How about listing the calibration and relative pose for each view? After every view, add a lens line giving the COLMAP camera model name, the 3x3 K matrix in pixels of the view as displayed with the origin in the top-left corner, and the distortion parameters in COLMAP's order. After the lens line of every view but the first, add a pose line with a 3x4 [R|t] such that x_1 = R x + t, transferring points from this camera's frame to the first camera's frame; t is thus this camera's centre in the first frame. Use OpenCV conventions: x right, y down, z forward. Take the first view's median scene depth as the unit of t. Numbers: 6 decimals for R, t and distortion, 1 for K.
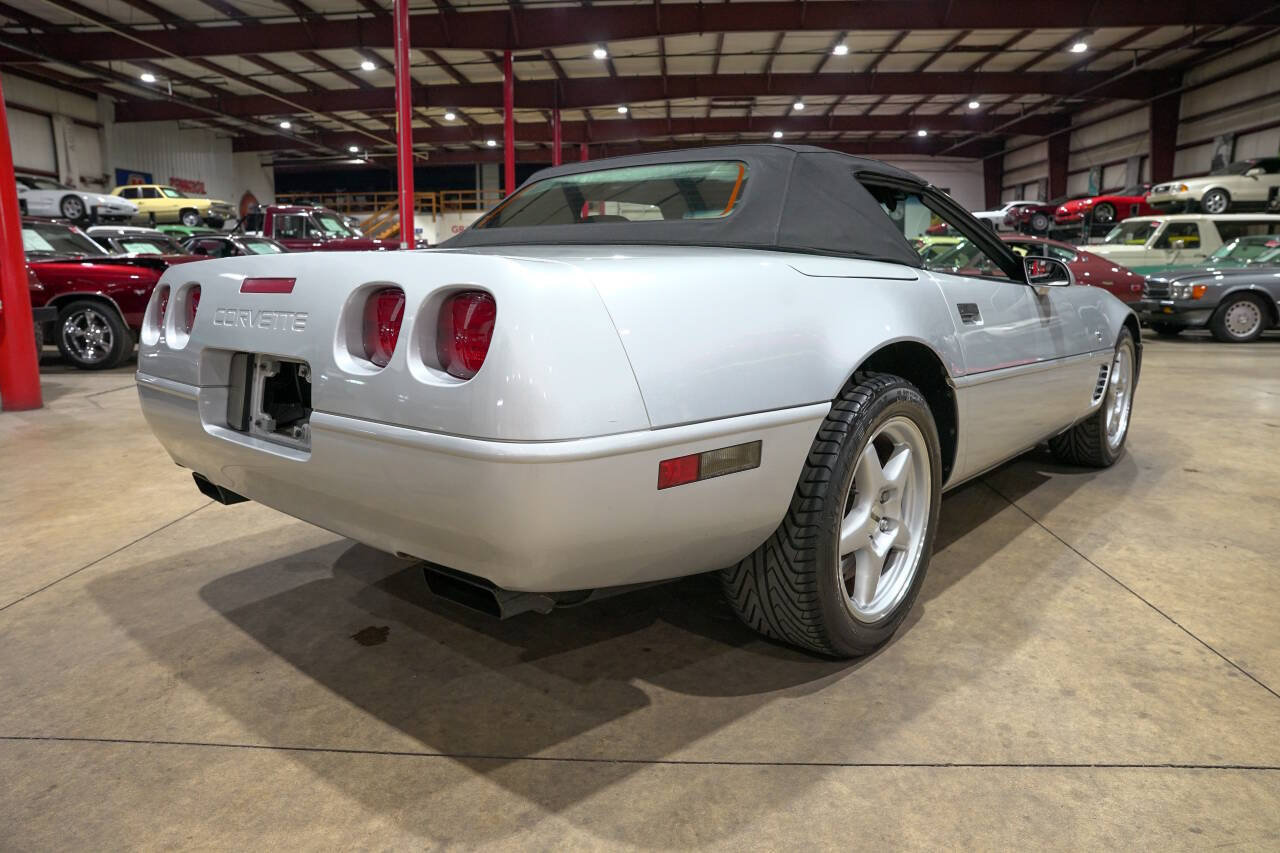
lens RADIAL K [[875.4, 0, 643.8], [0, 875.4, 425.9], [0, 0, 1]] dist [-0.138185, 0.107004]
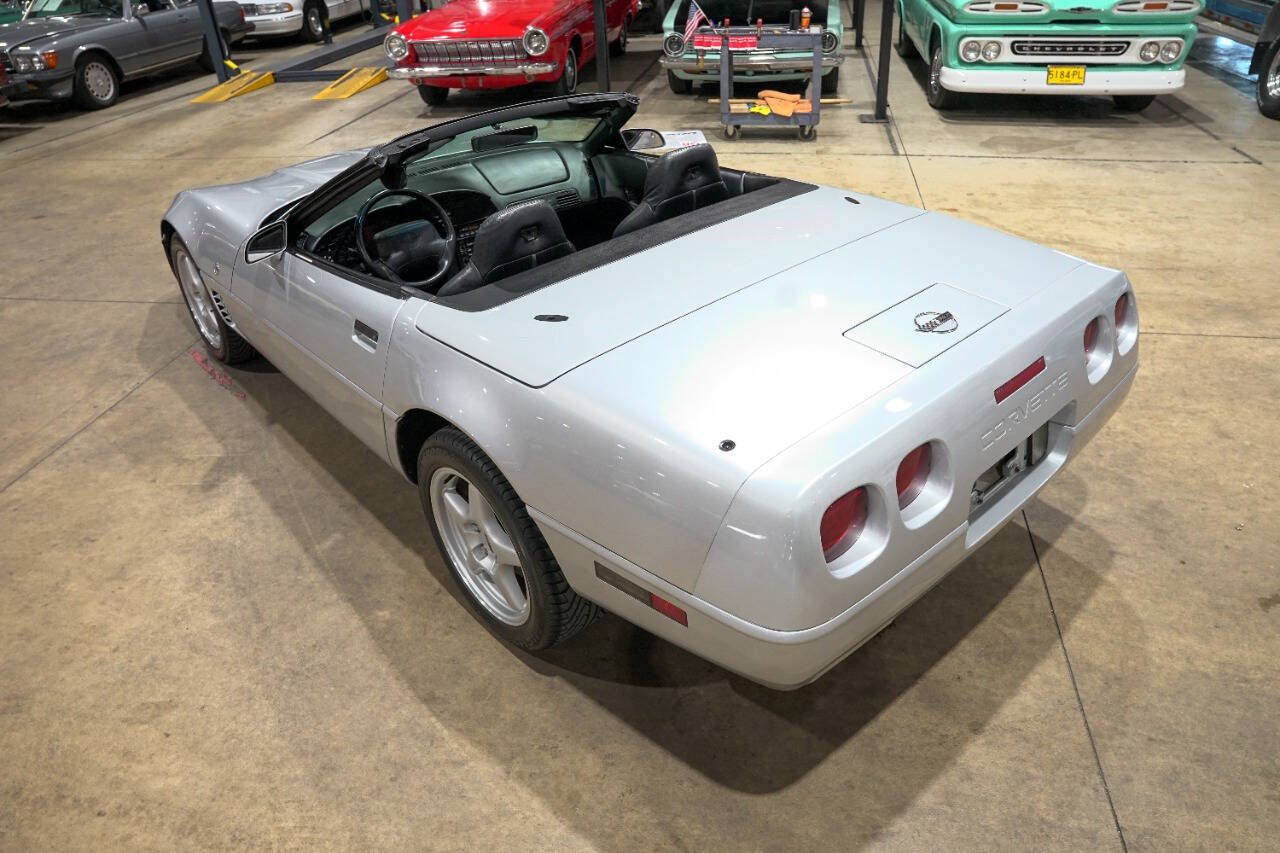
lens RADIAL K [[875.4, 0, 644.3], [0, 875.4, 427.3], [0, 0, 1]] dist [-0.138185, 0.107004]
pose [[0.126783, -0.530184, 0.838350, -1.038010], [0.225195, 0.838486, 0.496214, -0.546367], [-0.966030, 0.125881, 0.225700, 0.868403]]
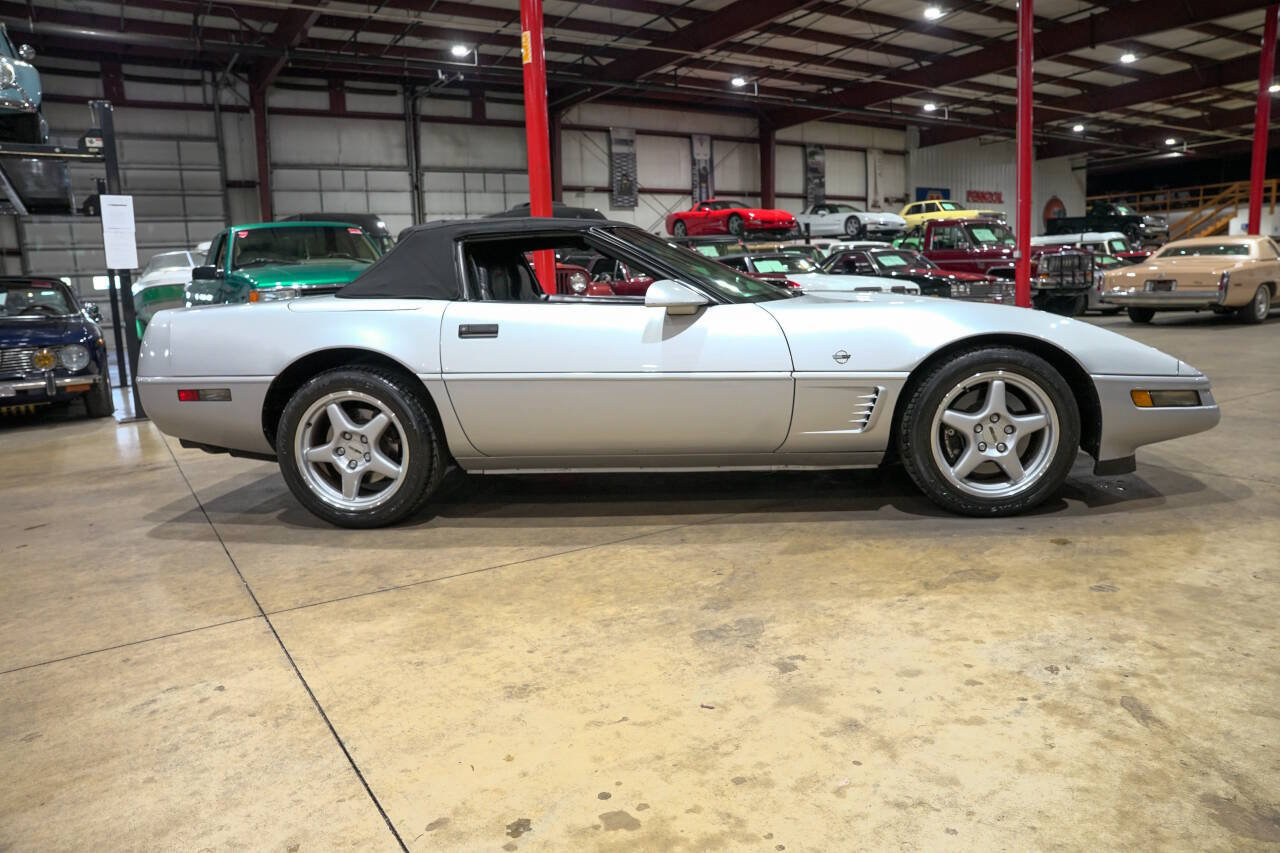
lens RADIAL K [[875.4, 0, 642.4], [0, 875.4, 429.0], [0, 0, 1]] dist [-0.138185, 0.107004]
pose [[0.580692, 0.110778, -0.806551, 1.622511], [-0.109608, 0.992317, 0.057379, -0.079148], [0.806711, 0.055085, 0.588373, 0.369803]]
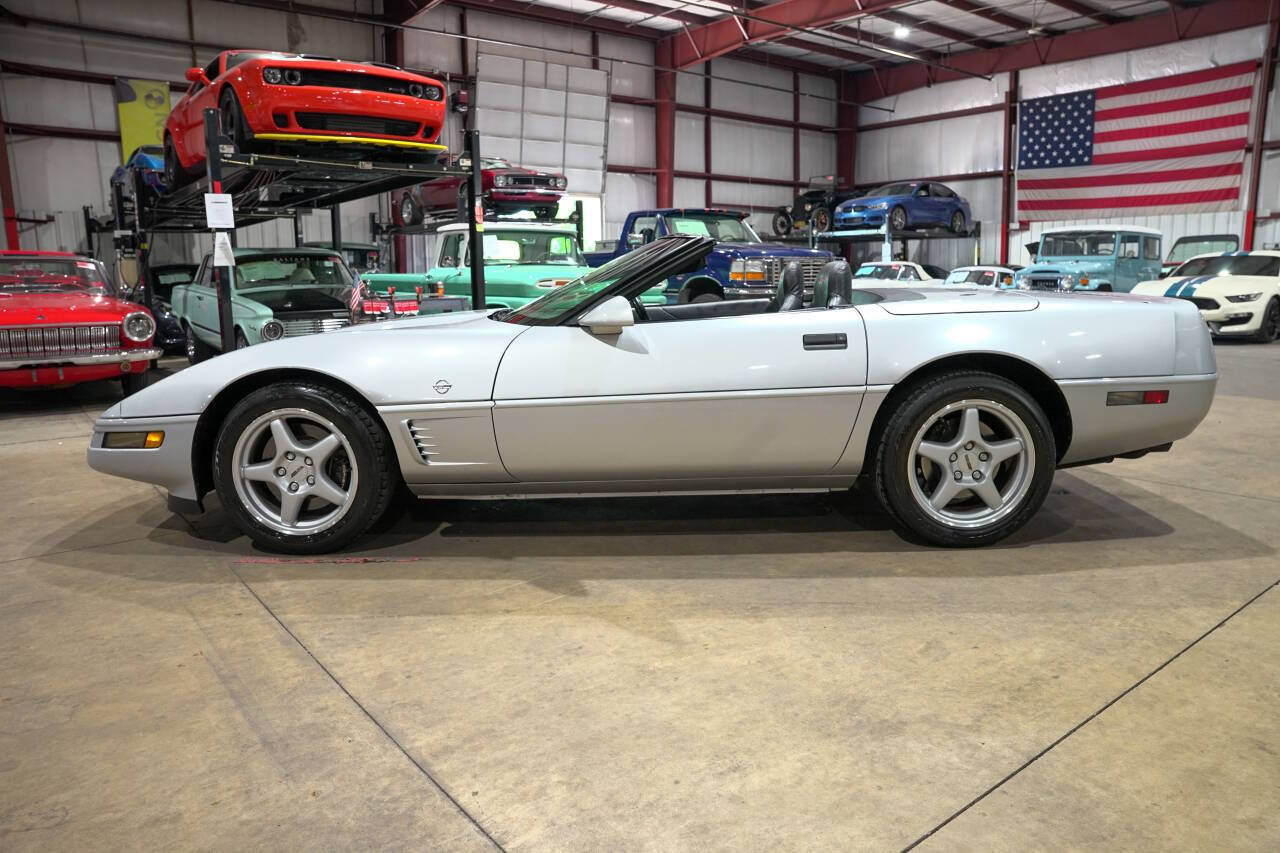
lens RADIAL K [[875.4, 0, 642.9], [0, 875.4, 423.6], [0, 0, 1]] dist [-0.138185, 0.107004]
pose [[-0.652964, -0.115183, 0.748580, -0.956258], [0.152127, 0.948281, 0.278606, -0.486652], [-0.741954, 0.295799, -0.601670, 2.395604]]
